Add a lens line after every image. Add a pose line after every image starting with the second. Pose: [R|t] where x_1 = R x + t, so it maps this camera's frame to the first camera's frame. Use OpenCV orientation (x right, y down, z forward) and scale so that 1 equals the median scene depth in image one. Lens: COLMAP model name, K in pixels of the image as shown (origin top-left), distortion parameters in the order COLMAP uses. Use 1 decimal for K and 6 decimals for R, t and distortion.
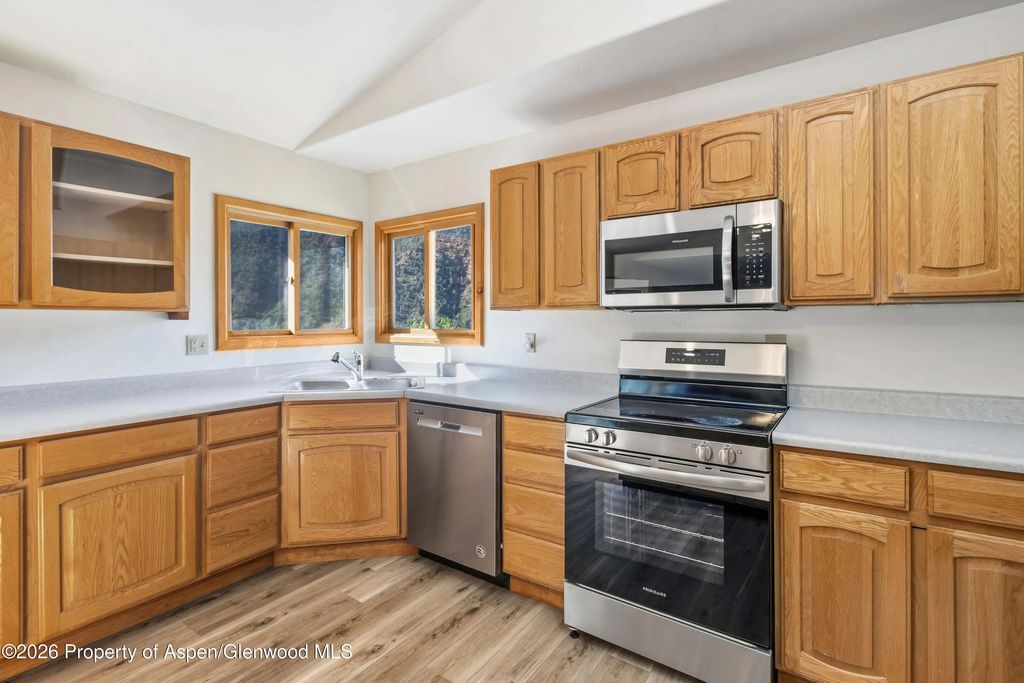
lens RADIAL K [[484.9, 0, 509.4], [0, 484.9, 317.6], [0, 0, 1]] dist [-0.006371, 0.000143]
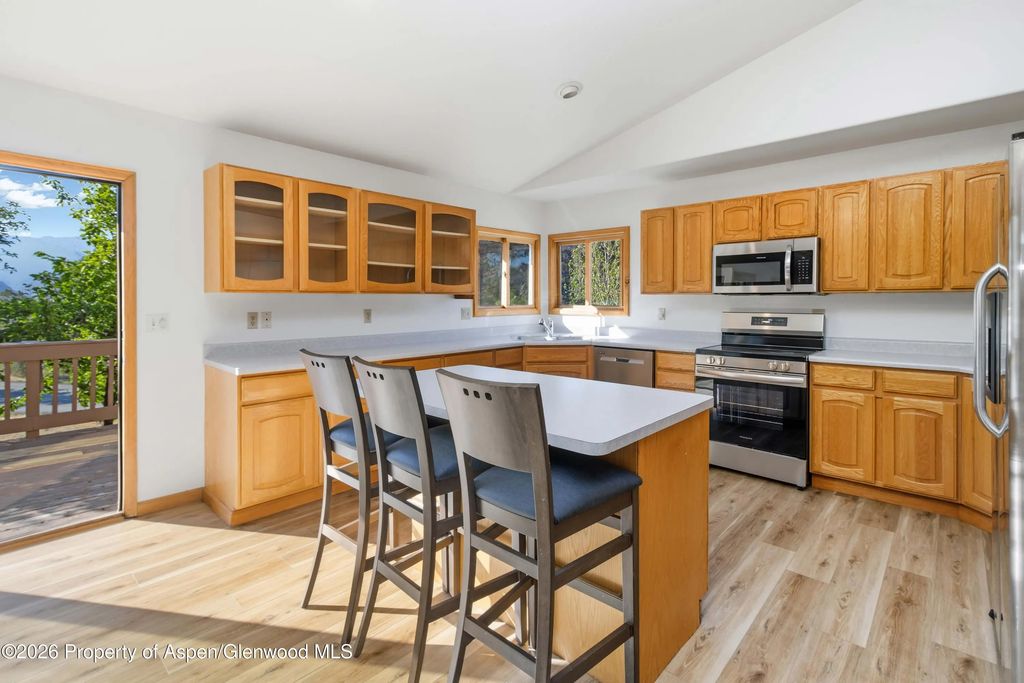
lens RADIAL K [[486.3, 0, 515.7], [0, 486.3, 304.2], [0, 0, 1]] dist [0.019412, -0.000020]
pose [[0.992970, 0.004040, -0.118299, -0.353249], [-0.001900, 0.999833, 0.018195, -0.013240], [0.118353, -0.017843, 0.992811, -0.956320]]
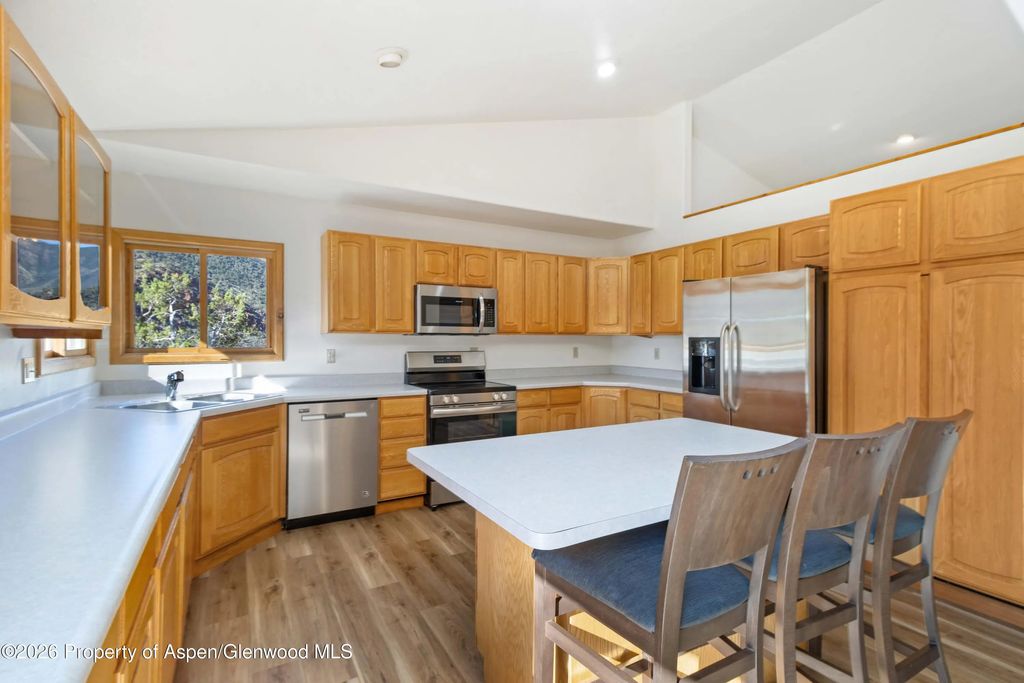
lens RADIAL K [[478.5, 0, 512.0], [0, 478.5, 341.5], [0, 0, 1]] dist [-0.000240, 0.000077]
pose [[0.422842, 0.000168, 0.906203, -1.372410], [-0.010805, 0.999930, 0.004856, -0.002565], [-0.906139, -0.011845, 0.422815, -0.041461]]
